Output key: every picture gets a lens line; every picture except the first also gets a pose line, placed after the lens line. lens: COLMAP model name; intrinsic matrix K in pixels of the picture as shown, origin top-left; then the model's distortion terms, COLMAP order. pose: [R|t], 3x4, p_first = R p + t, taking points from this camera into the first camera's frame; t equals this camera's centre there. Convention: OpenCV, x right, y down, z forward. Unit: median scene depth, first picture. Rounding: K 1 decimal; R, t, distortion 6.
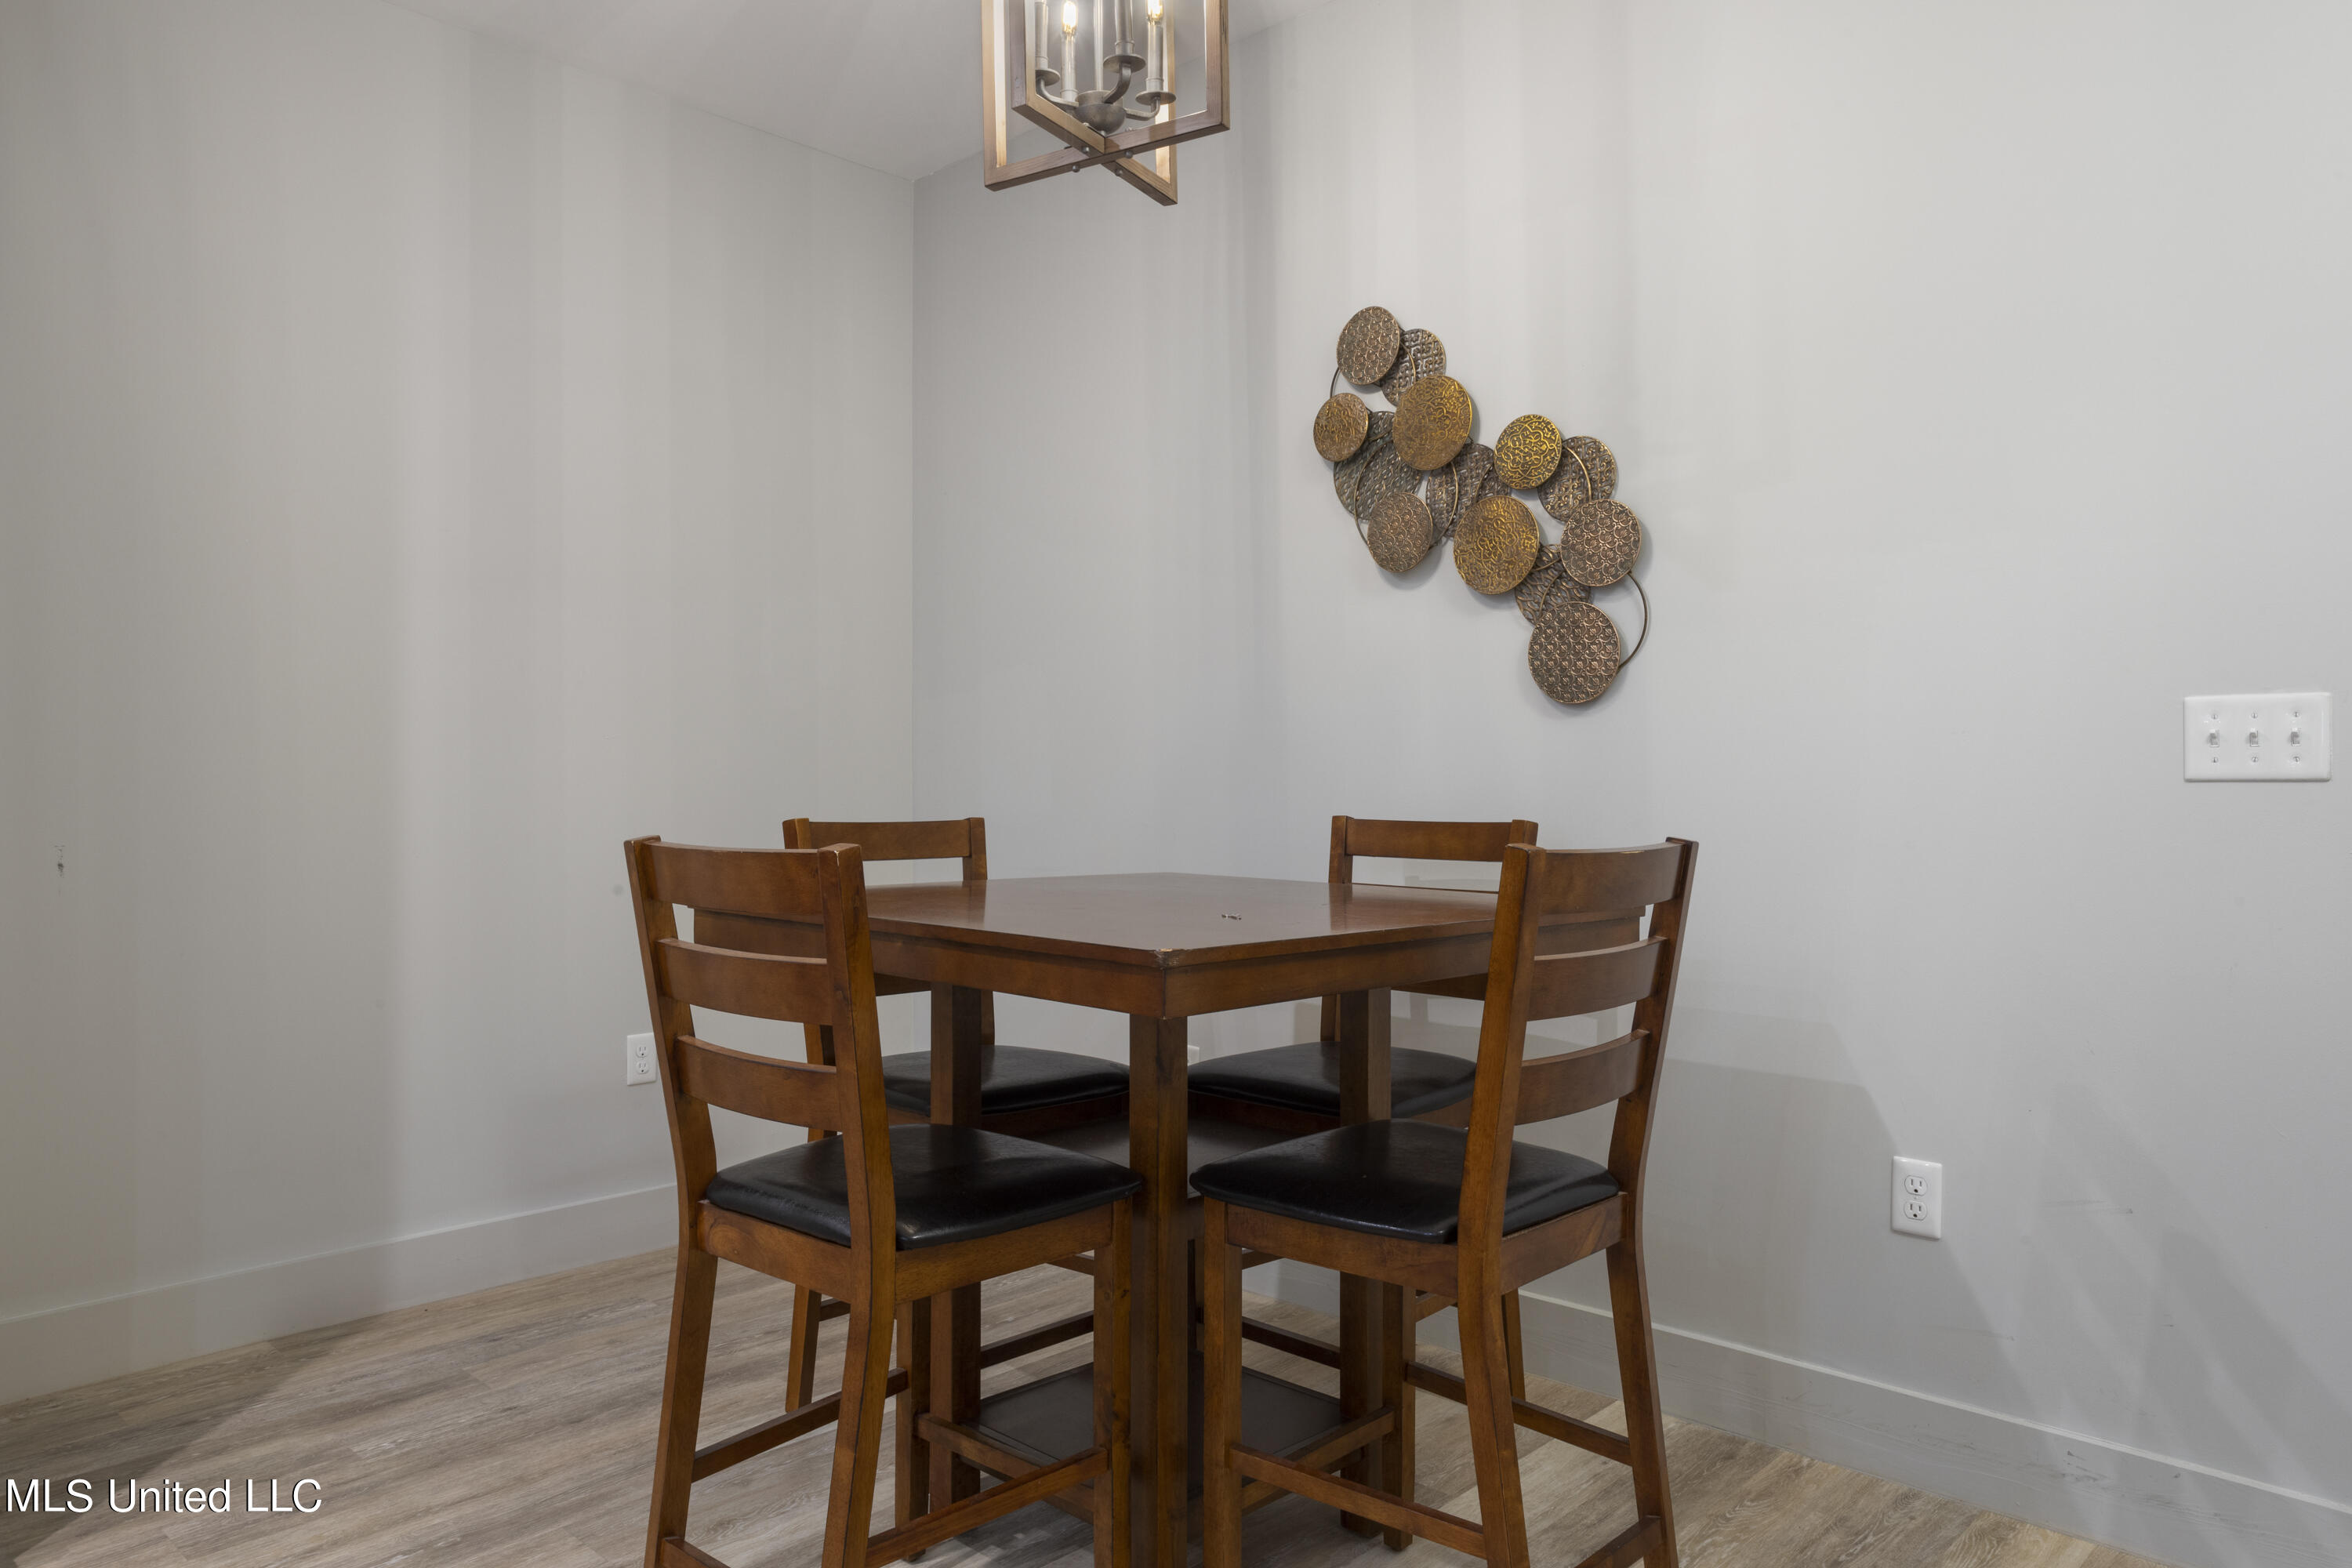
lens RADIAL K [[1615.6, 0, 1178.4], [0, 1615.6, 764.6], [0, 0, 1]] dist [-0.017589, -0.001191]
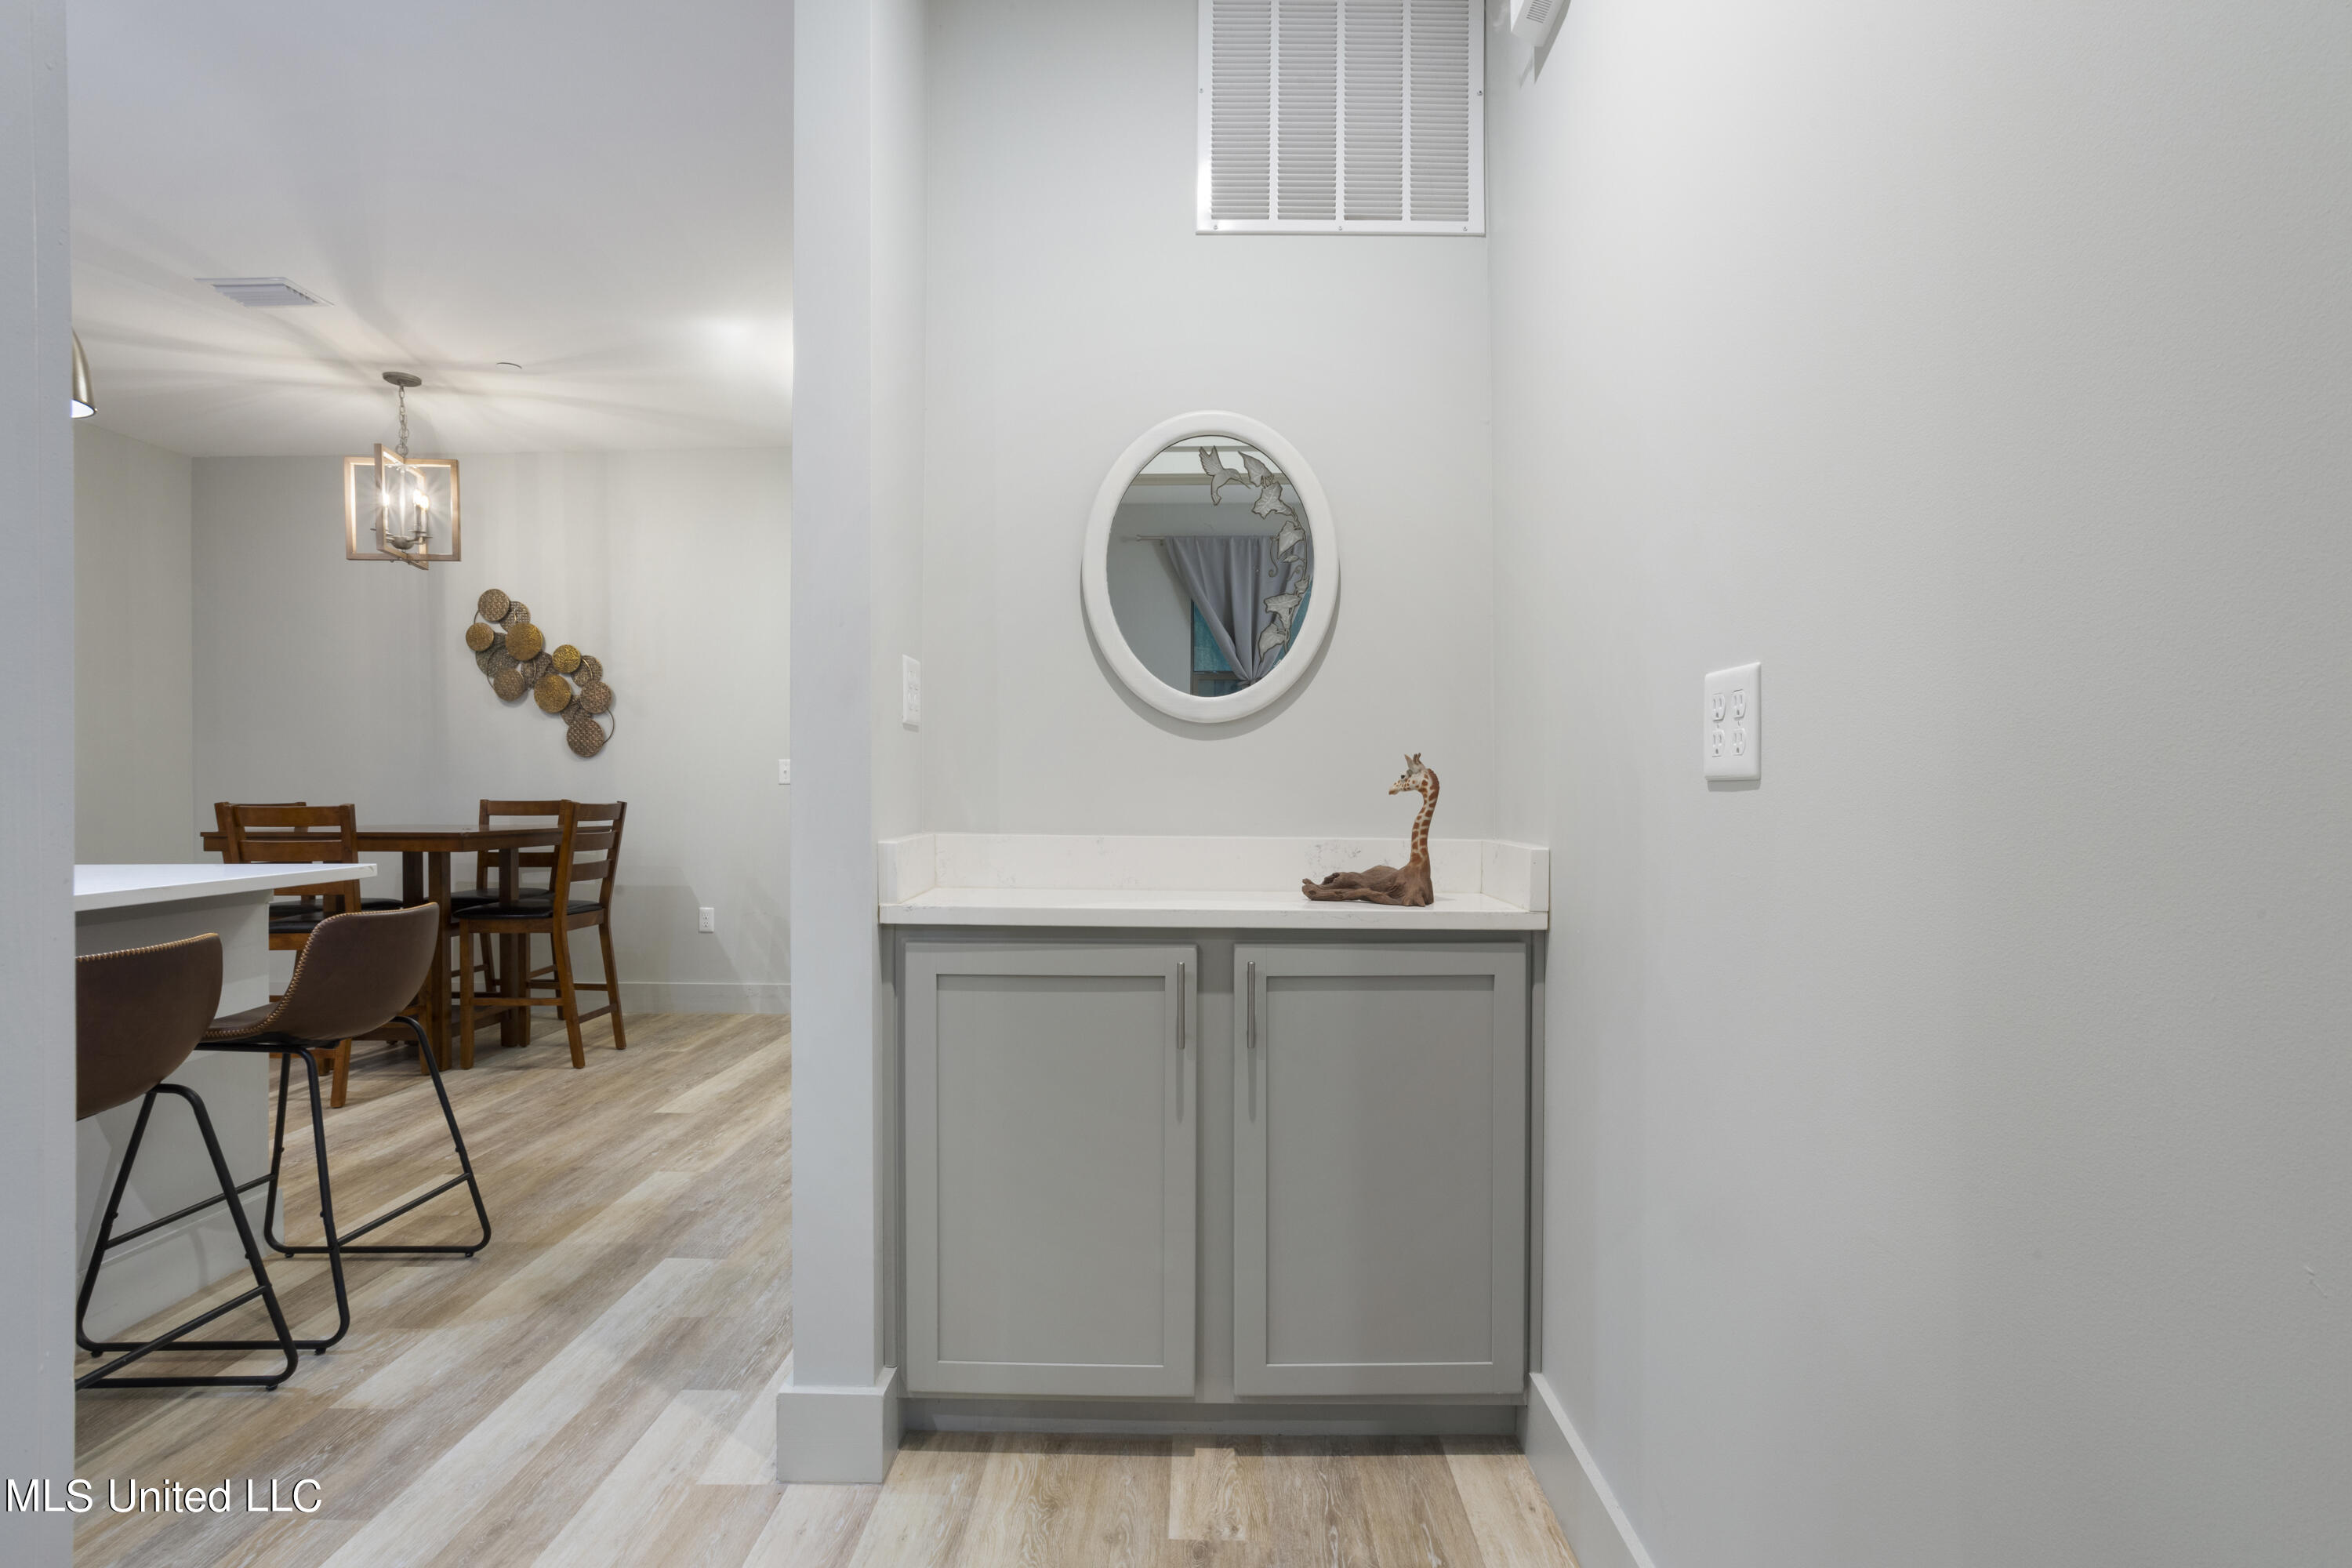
lens RADIAL K [[1125.6, 0, 1161.6], [0, 1125.6, 787.6], [0, 0, 1]] dist [-0.042269, 0.020727]
pose [[0.746926, -0.001231, 0.664906, -0.263764], [-0.003062, 0.999981, 0.005291, 0.001708], [-0.664900, -0.005988, 0.746909, -0.992351]]
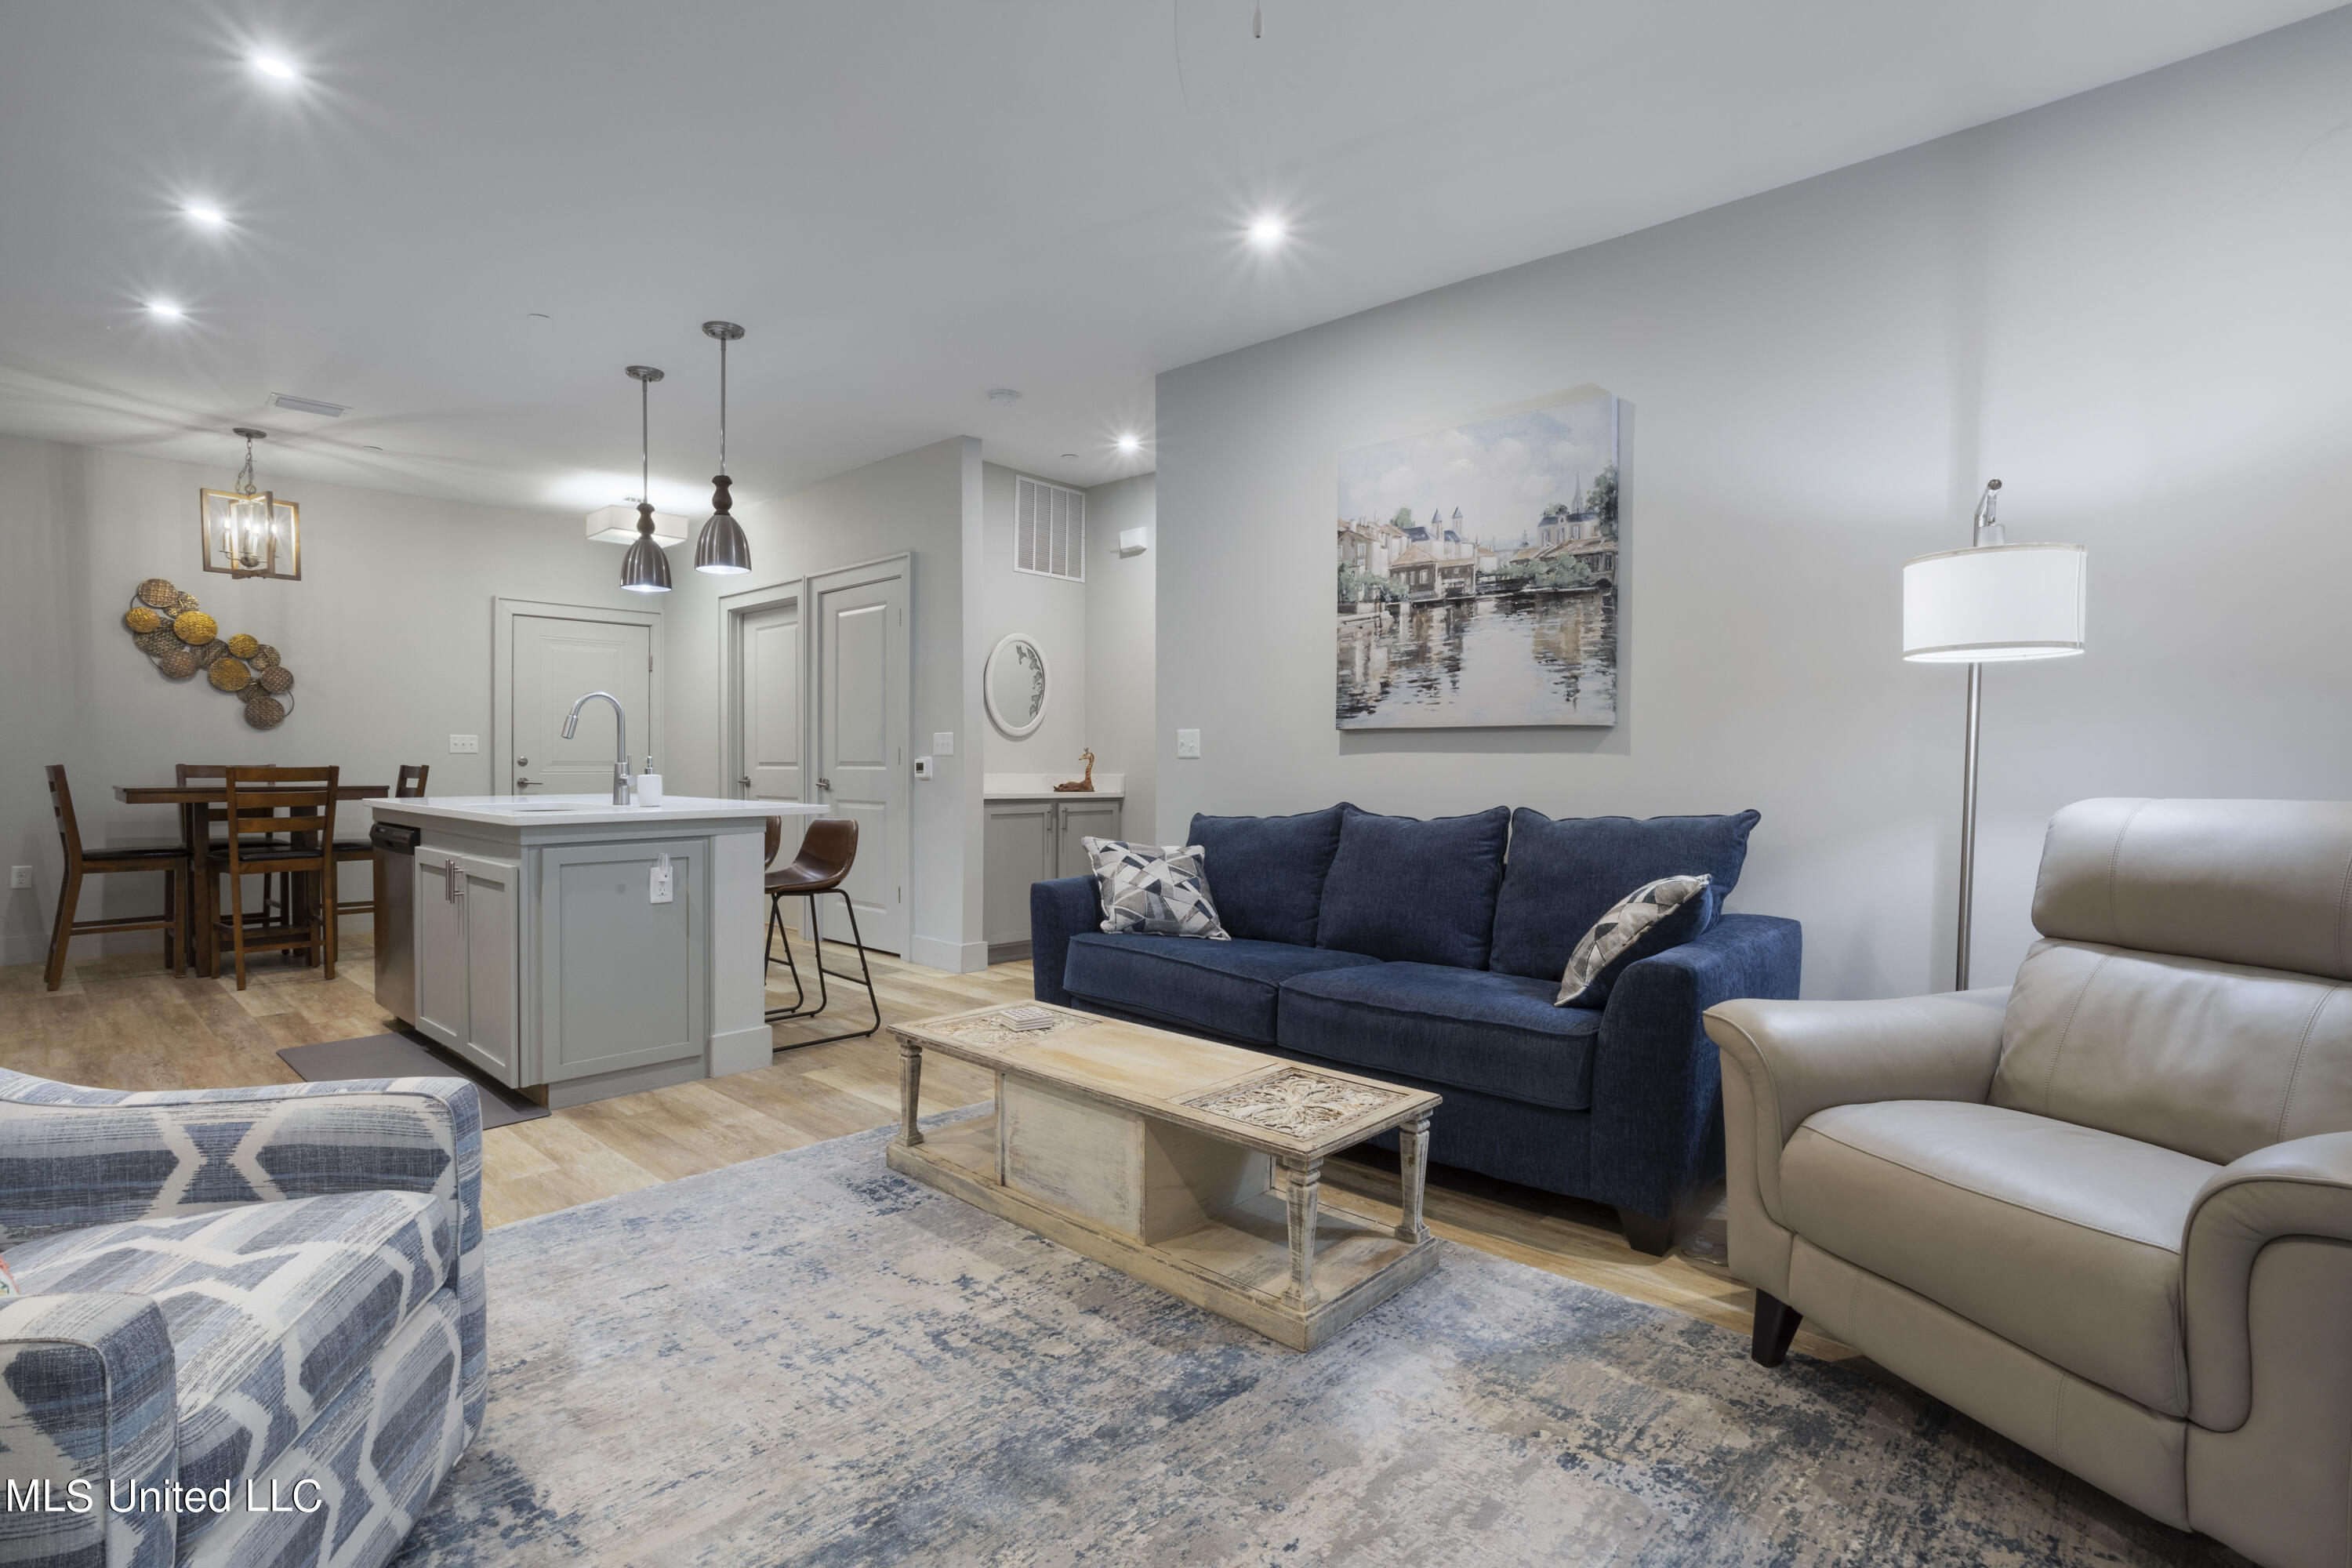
lens RADIAL K [[1125.6, 0, 1173.9], [0, 1125.6, 776.1], [0, 0, 1]] dist [-0.042269, 0.020727]
pose [[-0.005144, -0.013018, 0.999902, -1.917388], [-0.009938, 0.999867, 0.012967, 0.008977], [-0.999937, -0.009870, -0.005272, -0.773374]]
